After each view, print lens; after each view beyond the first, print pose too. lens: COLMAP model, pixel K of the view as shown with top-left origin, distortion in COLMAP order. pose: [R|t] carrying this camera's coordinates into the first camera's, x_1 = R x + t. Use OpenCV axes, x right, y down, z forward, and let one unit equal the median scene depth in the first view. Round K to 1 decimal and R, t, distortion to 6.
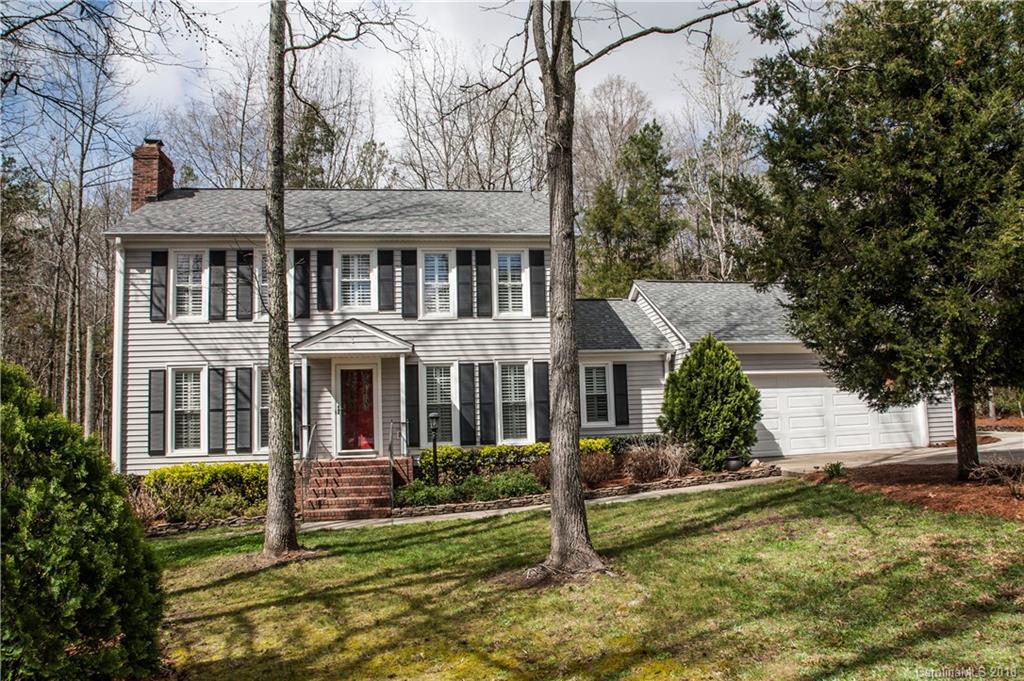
lens RADIAL K [[721.0, 0, 504.6], [0, 721.0, 342.8], [0, 0, 1]] dist [-0.117974, 0.058112]
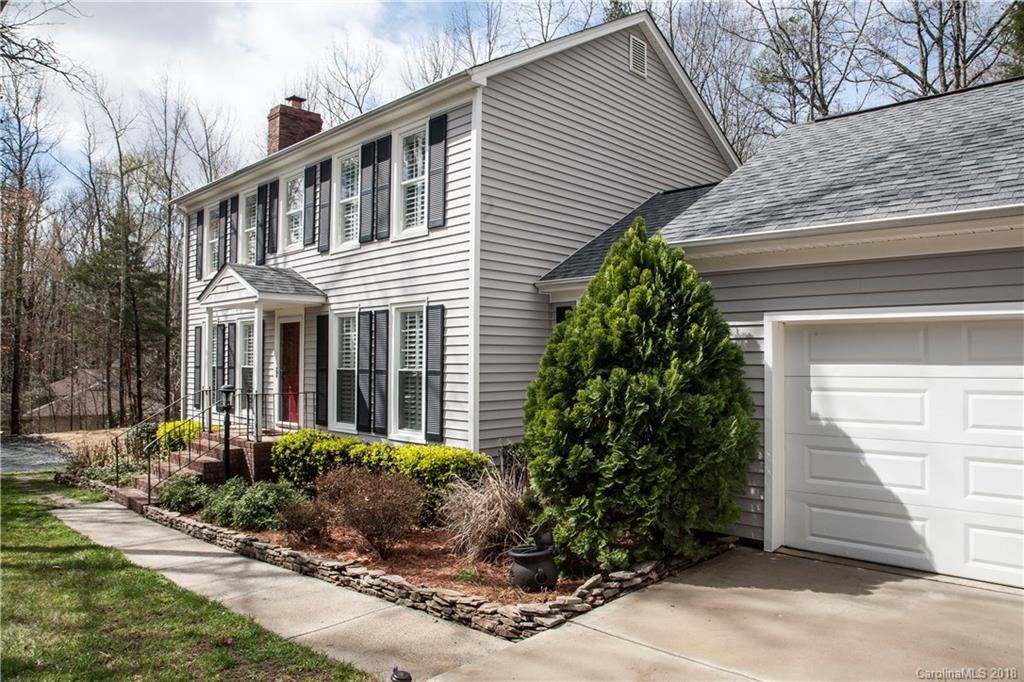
lens RADIAL K [[721.0, 0, 504.6], [0, 721.0, 343.3], [0, 0, 1]] dist [-0.117974, 0.058112]
pose [[0.592458, 0.007314, -0.805568, 0.565970], [0.028930, 0.999121, 0.030349, 0.041817], [0.805081, -0.041286, 0.591726, 0.704186]]
